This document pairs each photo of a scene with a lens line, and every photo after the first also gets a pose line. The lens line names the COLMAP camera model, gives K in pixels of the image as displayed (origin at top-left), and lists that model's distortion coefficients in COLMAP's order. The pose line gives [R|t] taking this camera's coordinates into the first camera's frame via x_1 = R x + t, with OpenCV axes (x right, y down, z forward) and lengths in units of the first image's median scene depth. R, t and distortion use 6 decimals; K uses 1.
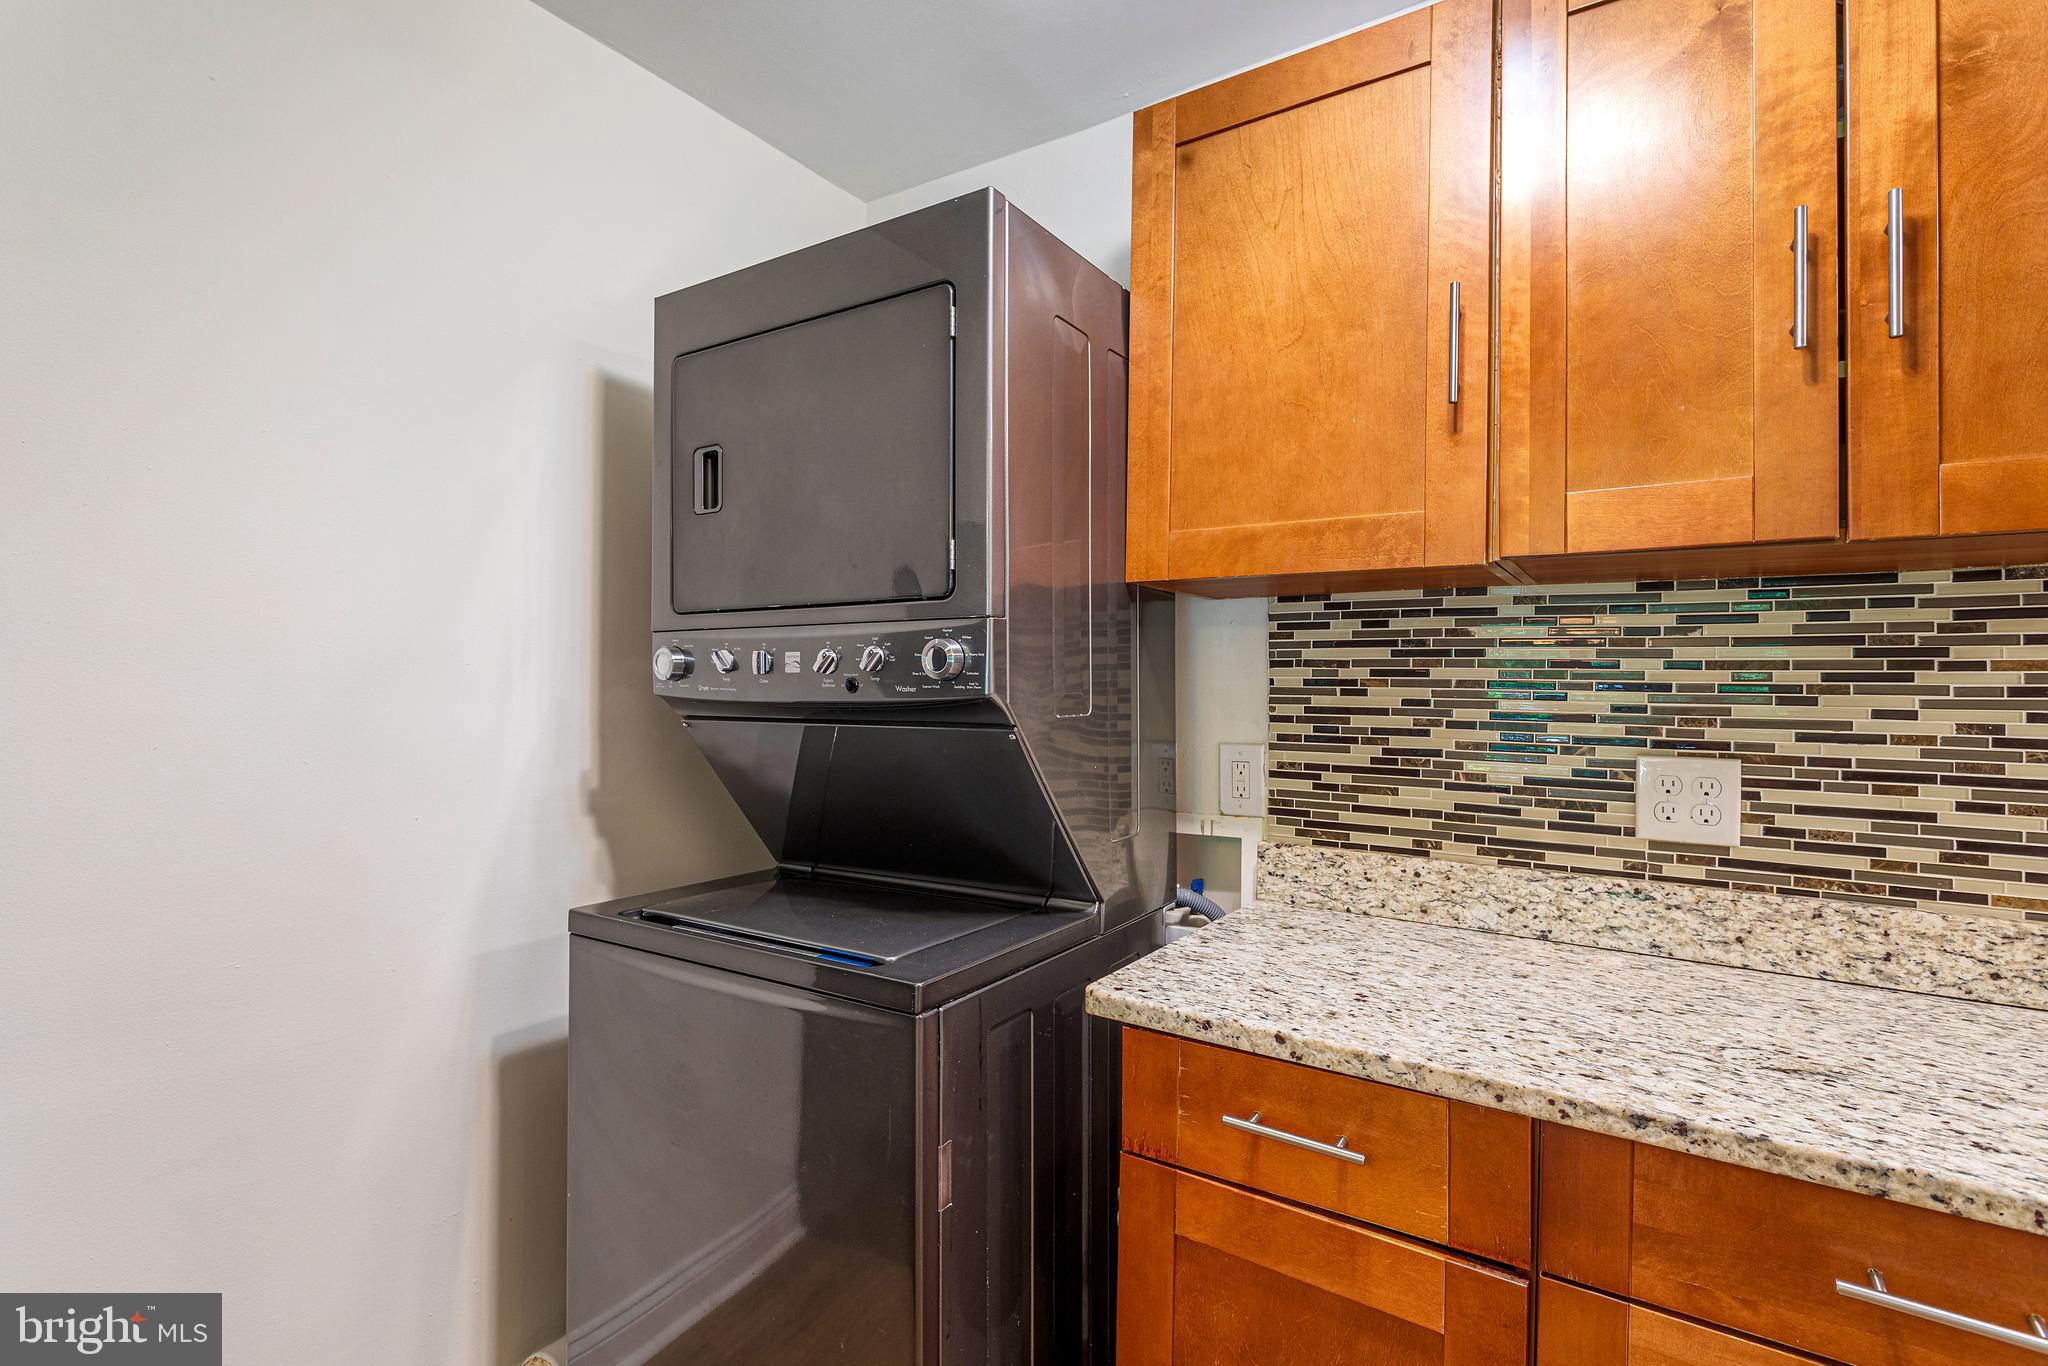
lens RADIAL K [[977.4, 0, 1033.4], [0, 977.4, 678.5], [0, 0, 1]] dist [-0.000669, -0.000129]
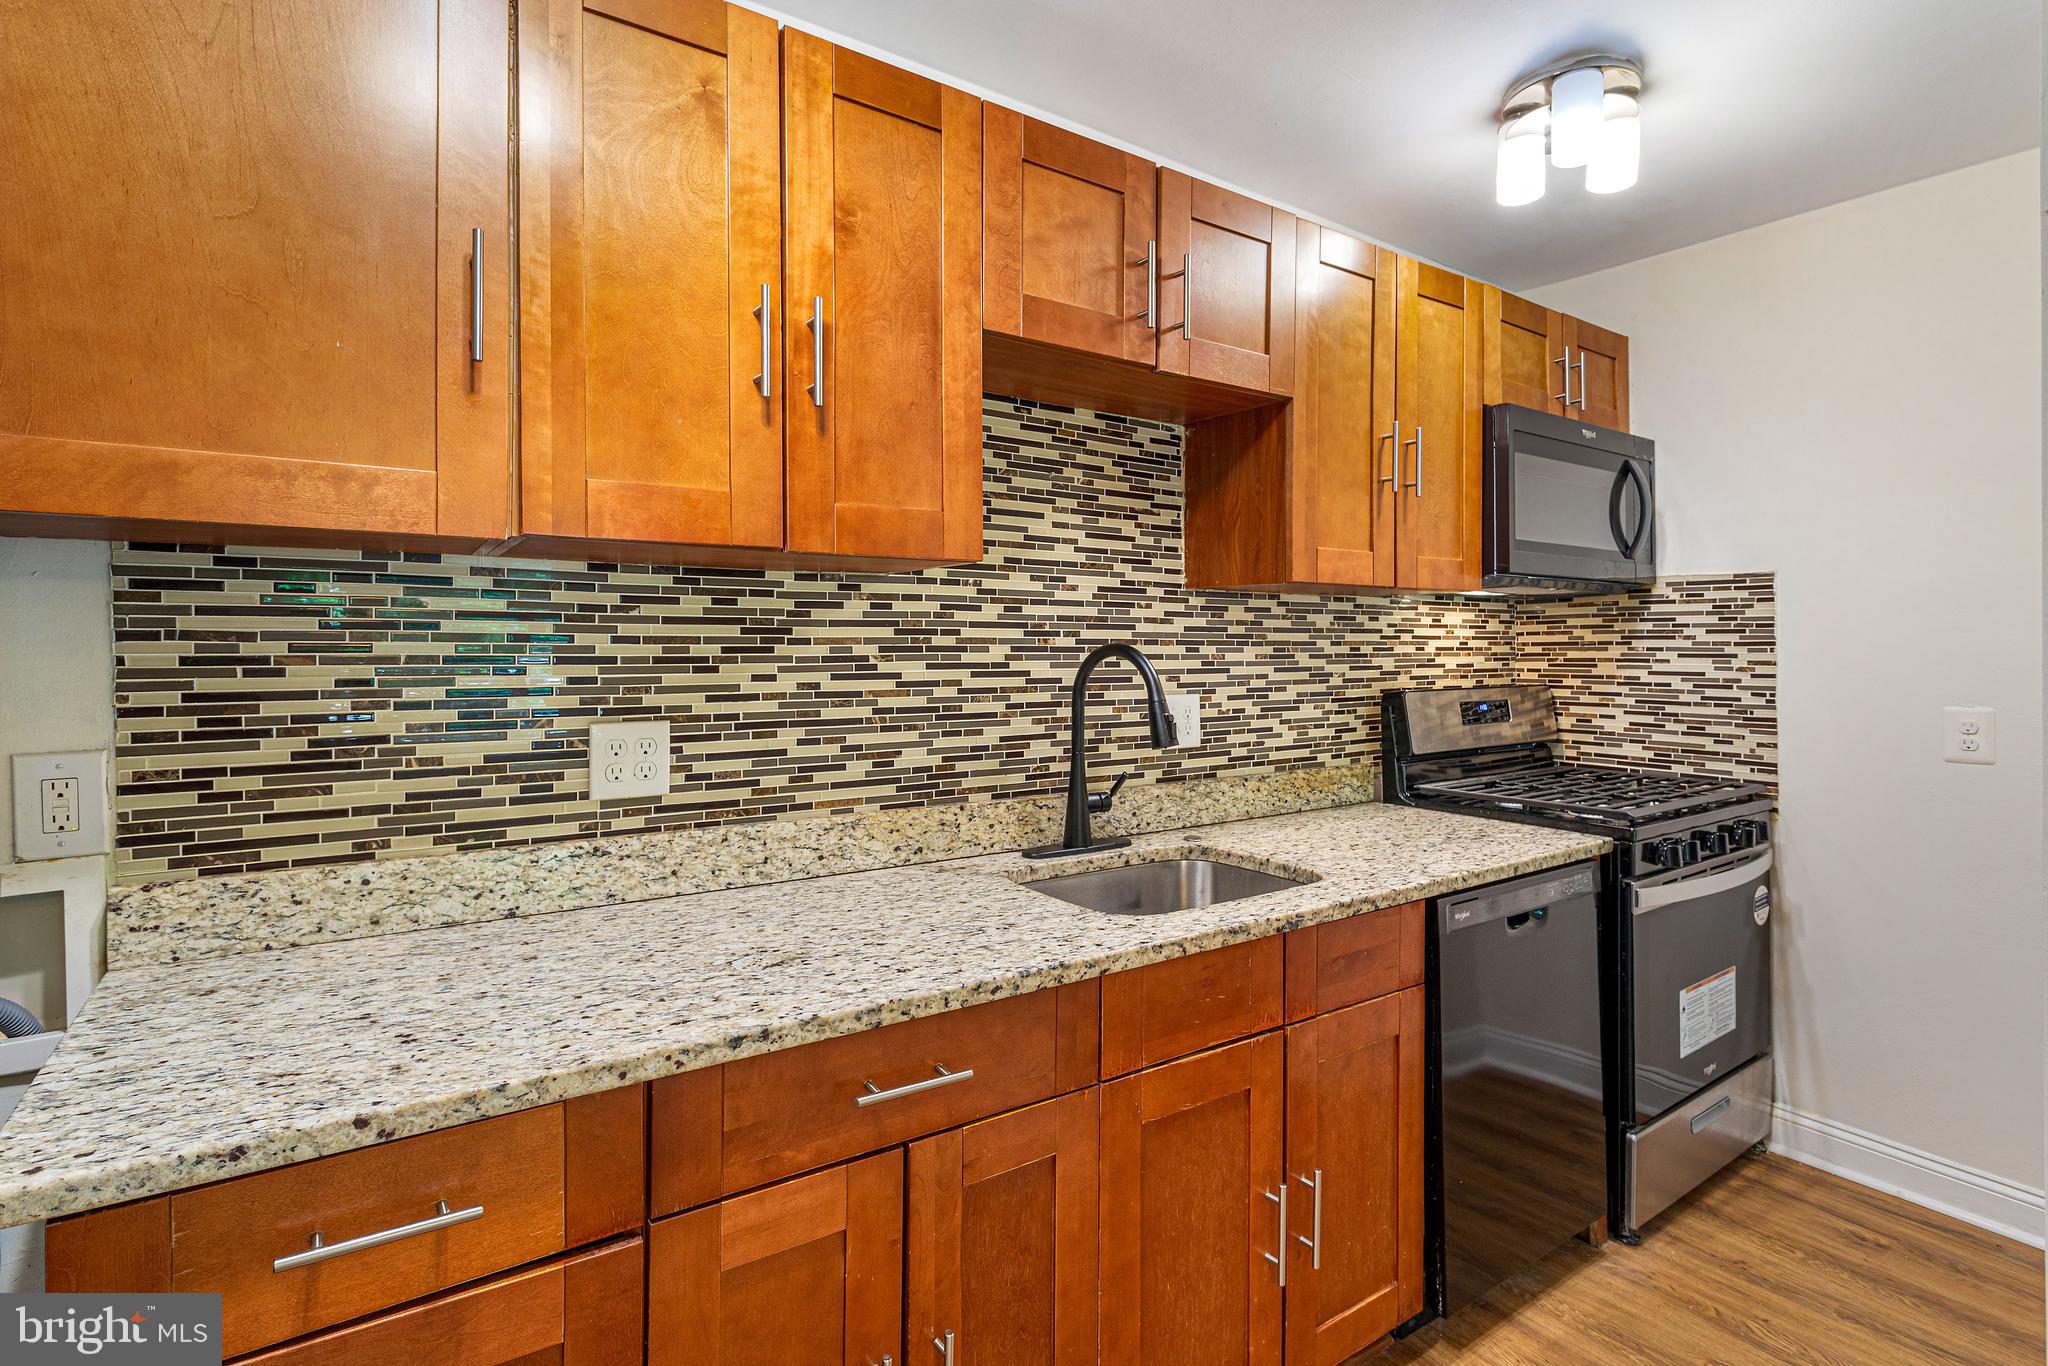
lens RADIAL K [[999.5, 0, 1023.2], [0, 999.5, 648.8], [0, 0, 1]] dist [-0.001908, 0.001526]
pose [[0.376680, -0.016616, 0.926195, -0.239625], [-0.005429, 0.999782, 0.020144, -0.031316], [-0.926328, -0.012616, 0.376507, 0.158797]]
